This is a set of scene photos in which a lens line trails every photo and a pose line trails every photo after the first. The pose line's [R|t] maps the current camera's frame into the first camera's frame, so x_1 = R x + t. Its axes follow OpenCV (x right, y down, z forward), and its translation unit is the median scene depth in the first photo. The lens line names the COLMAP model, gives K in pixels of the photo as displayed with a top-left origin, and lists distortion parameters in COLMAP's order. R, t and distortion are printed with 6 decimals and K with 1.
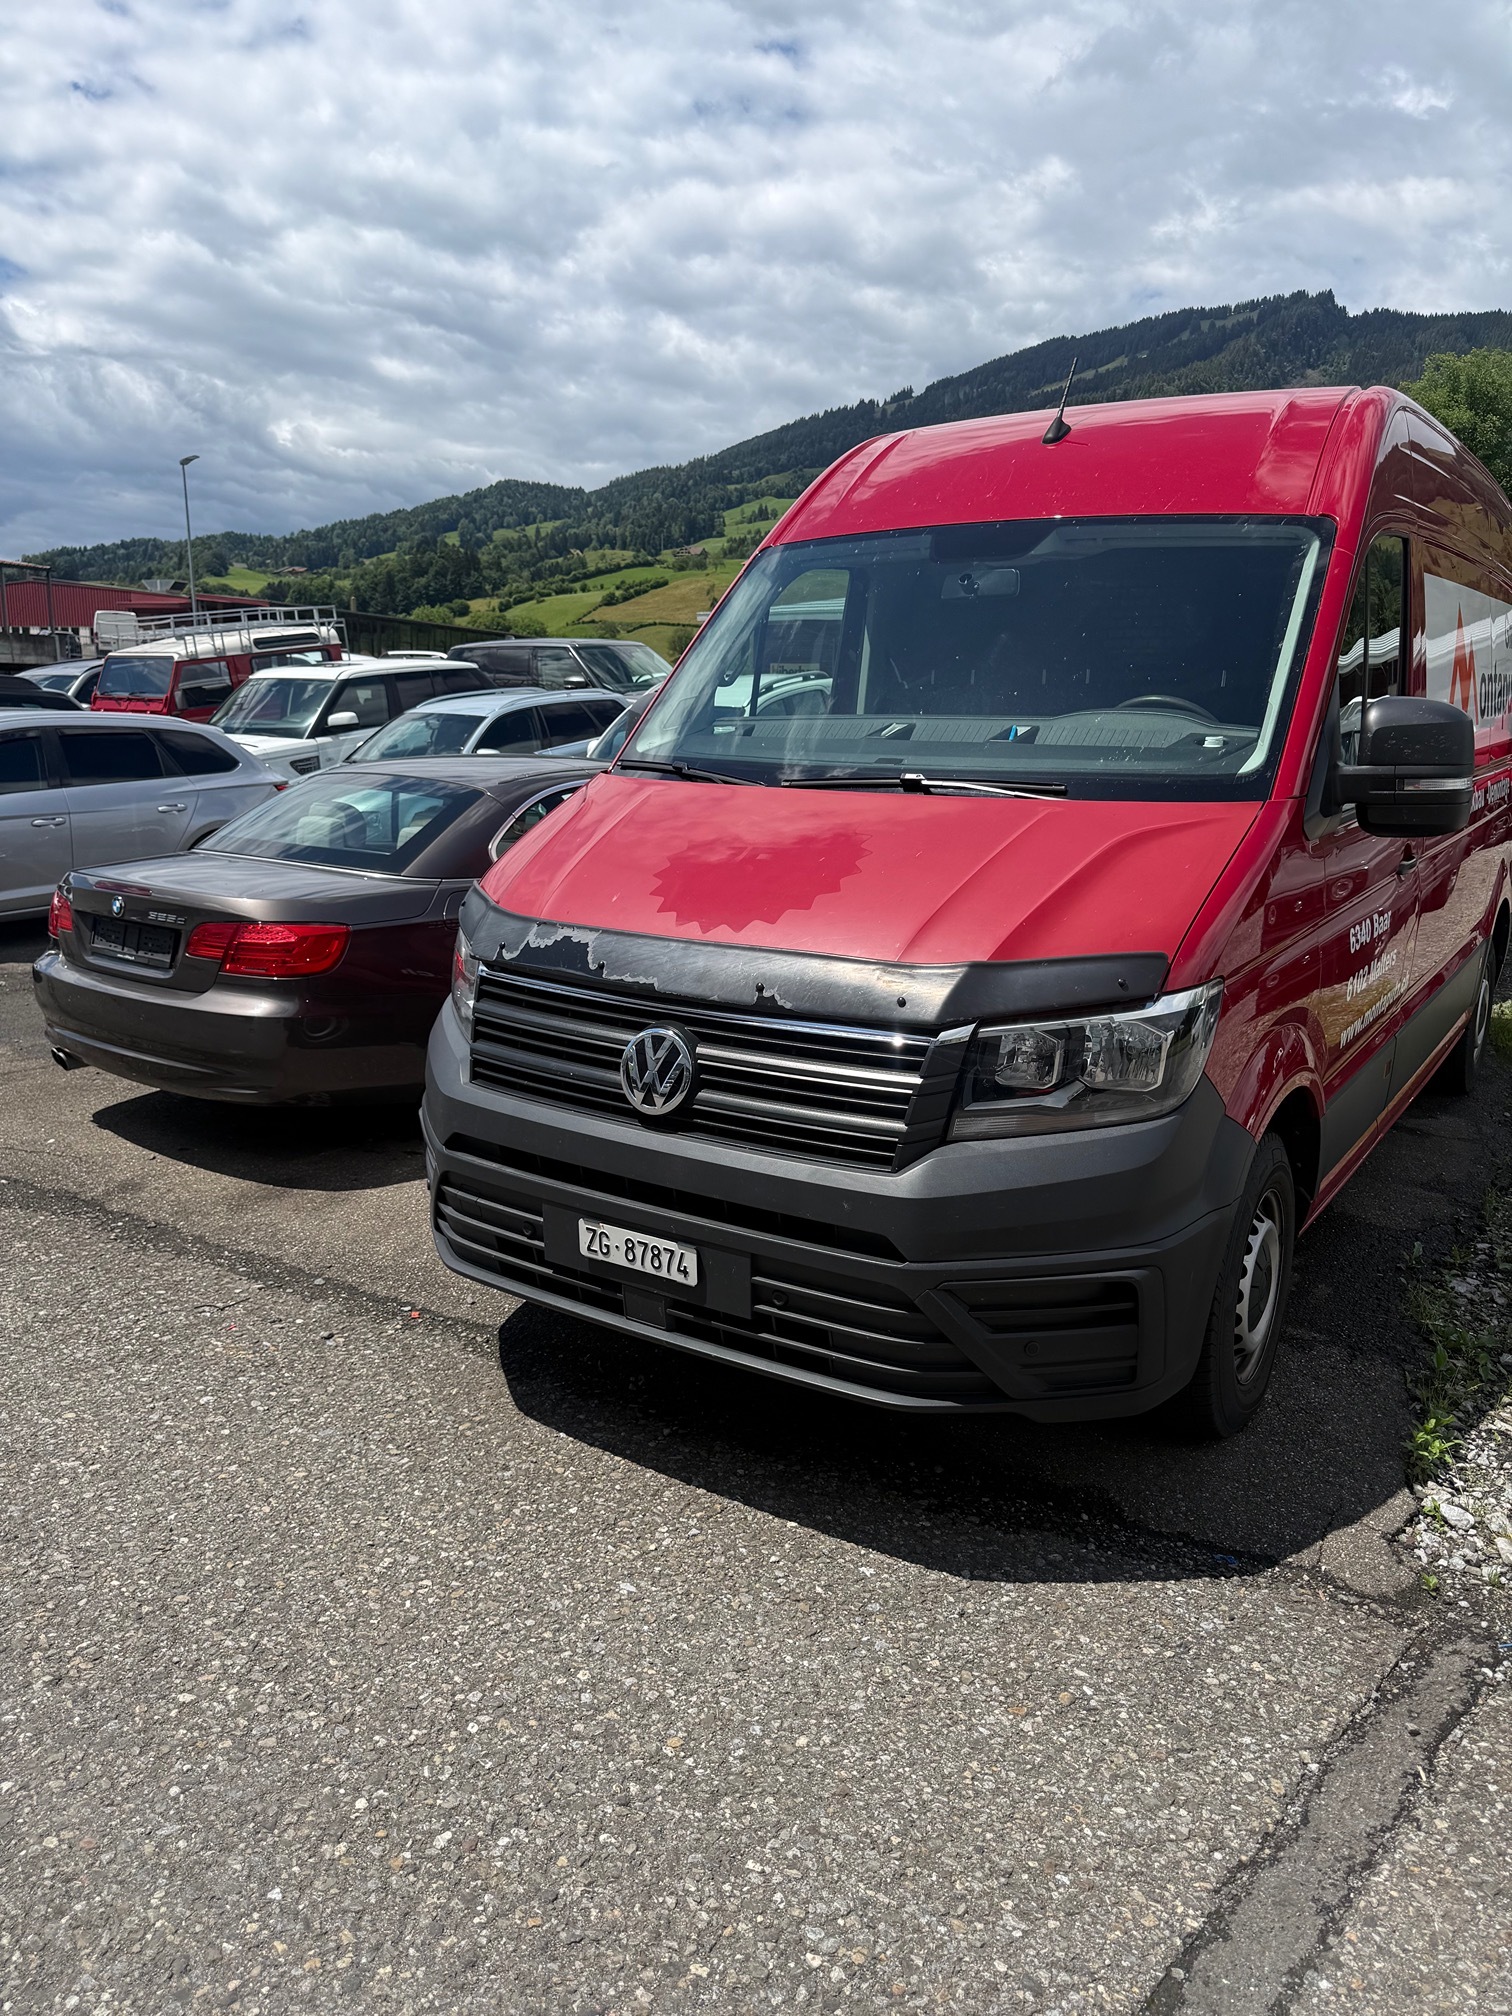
lens RADIAL K [[1420.2, 0, 756.8], [0, 1420.2, 1009.8], [0, 0, 1]] dist [0.008480, 0.002000]
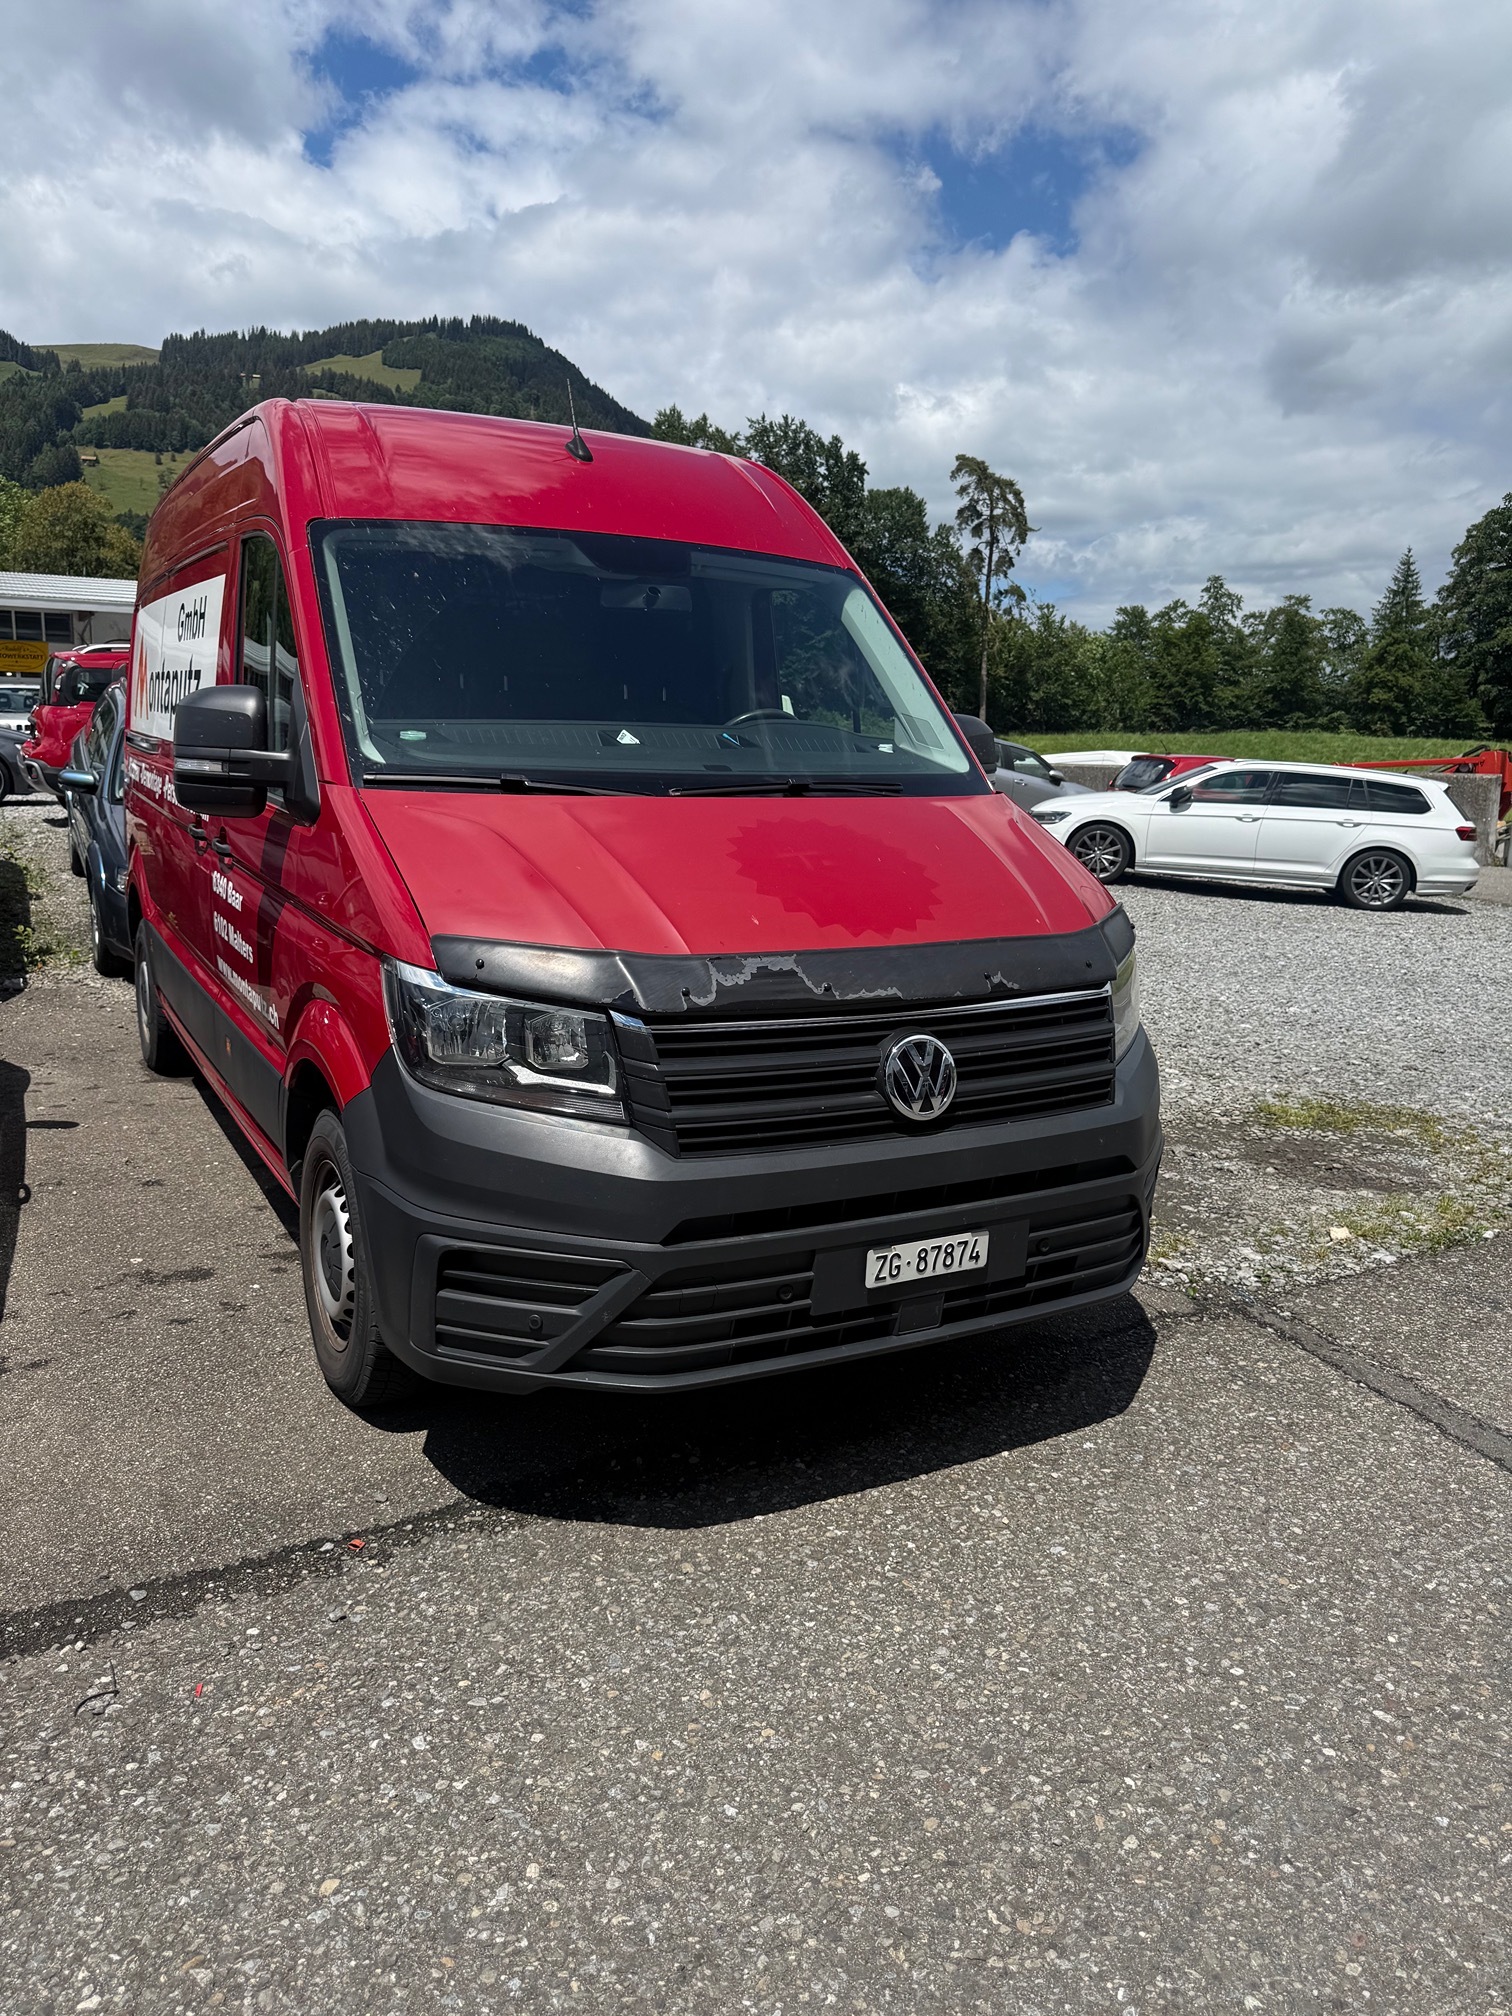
lens RADIAL K [[1420.2, 0, 756.7], [0, 1420.2, 1006.0], [0, 0, 1]] dist [0.008480, 0.002000]
pose [[0.478714, -0.166602, 0.862019, -0.983091], [0.164110, 0.981506, 0.098558, -0.124581], [-0.862497, 0.094285, 0.497202, 0.591354]]
